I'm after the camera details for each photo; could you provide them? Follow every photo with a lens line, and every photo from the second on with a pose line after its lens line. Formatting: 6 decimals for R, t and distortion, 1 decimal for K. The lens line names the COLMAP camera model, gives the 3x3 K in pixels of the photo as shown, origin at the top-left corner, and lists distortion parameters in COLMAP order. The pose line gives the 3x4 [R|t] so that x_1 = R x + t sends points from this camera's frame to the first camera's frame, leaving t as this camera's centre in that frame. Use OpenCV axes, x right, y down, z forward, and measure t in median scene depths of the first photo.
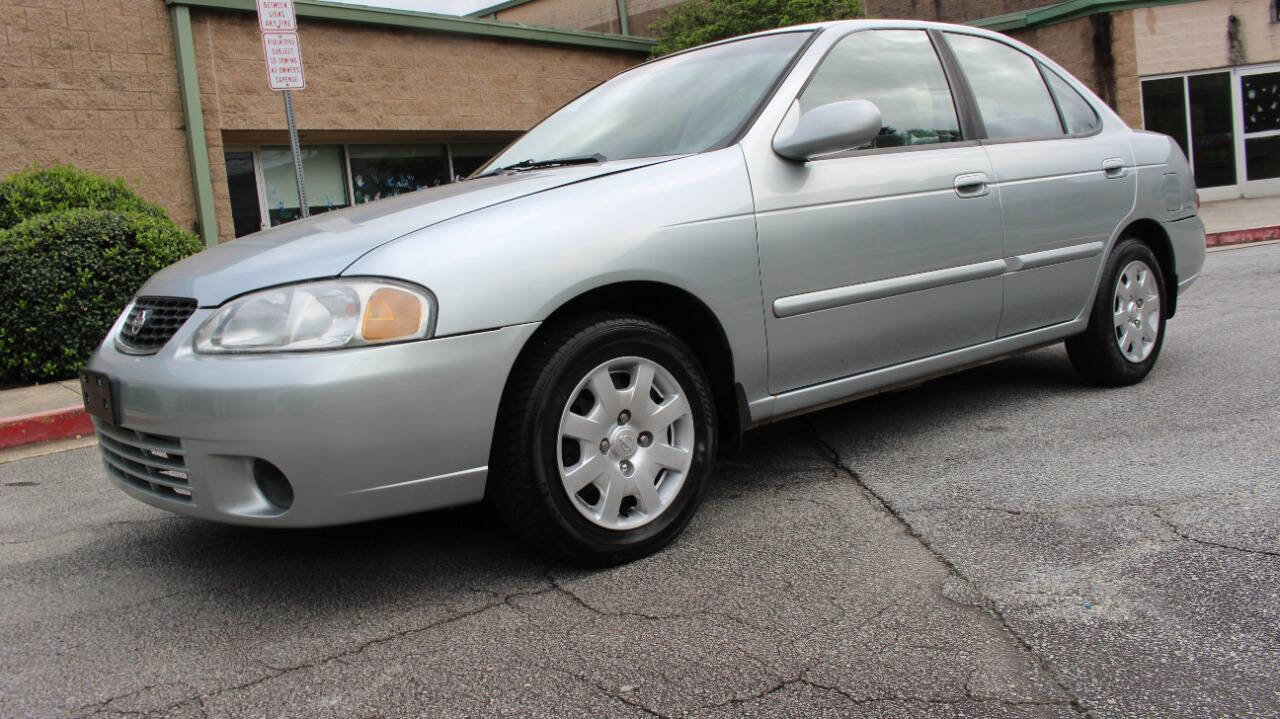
lens RADIAL K [[1047.3, 0, 634.9], [0, 1047.3, 361.9], [0, 0, 1]] dist [-0.128042, 0.074833]
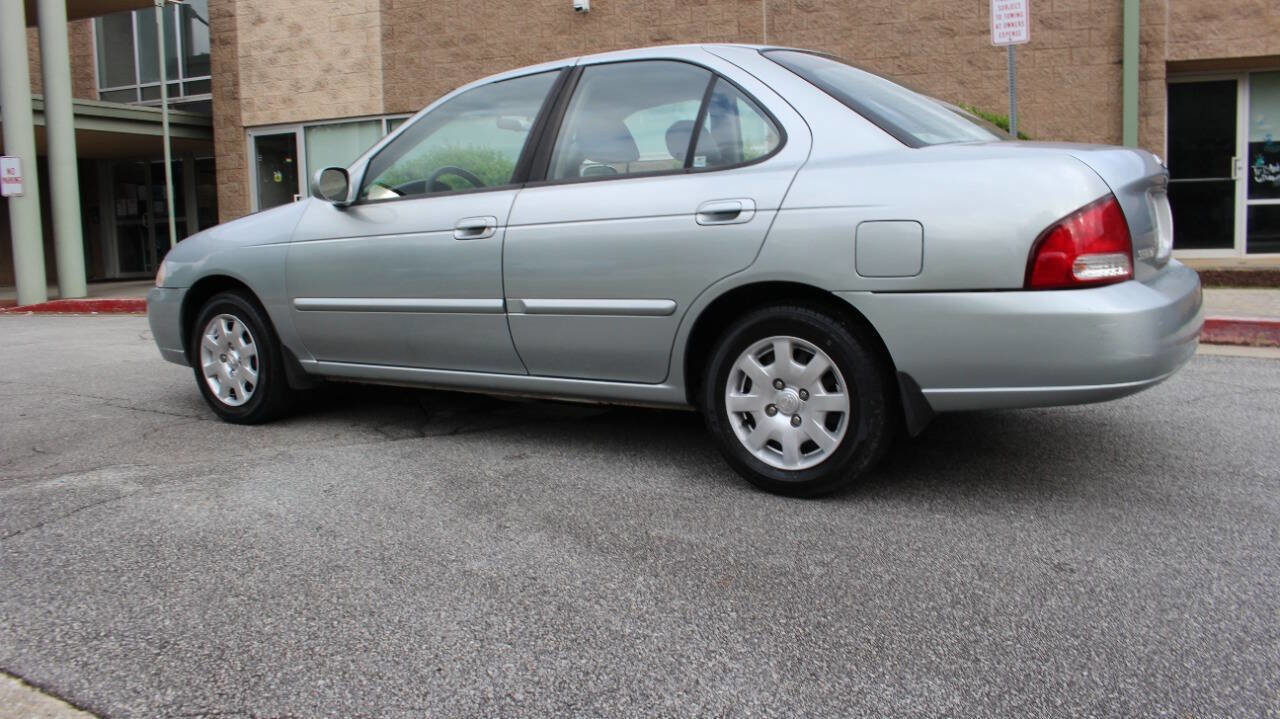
lens RADIAL K [[1047.3, 0, 644.9], [0, 1047.3, 360.6], [0, 0, 1]] dist [-0.128042, 0.074833]
pose [[0.331142, 0.215807, -0.918571, 0.673778], [-0.117252, 0.975360, 0.186881, -0.122964], [0.936268, 0.045820, 0.348286, 0.368843]]
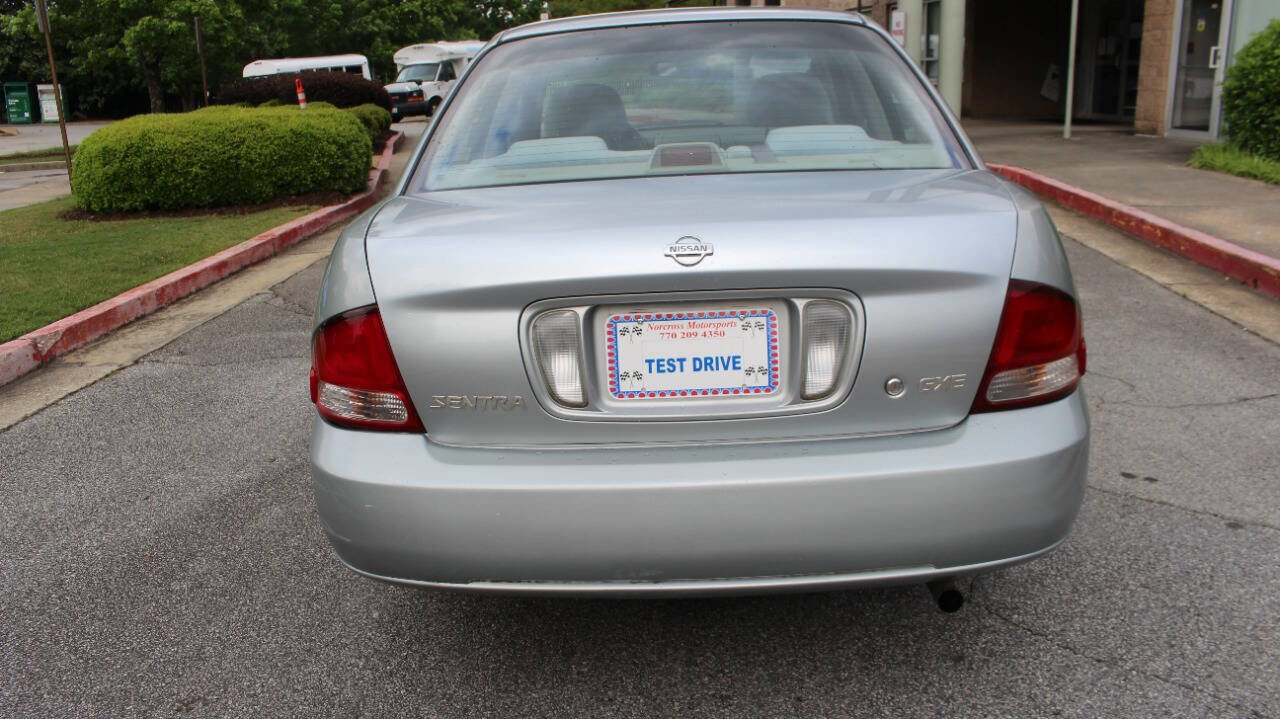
lens RADIAL K [[1047.3, 0, 636.3], [0, 1047.3, 360.7], [0, 0, 1]] dist [-0.128042, 0.074833]
pose [[-0.656175, 0.321162, -0.682854, 0.506006], [0.003700, 0.906270, 0.422684, -0.238615], [0.754600, 0.274828, -0.595860, 0.898640]]
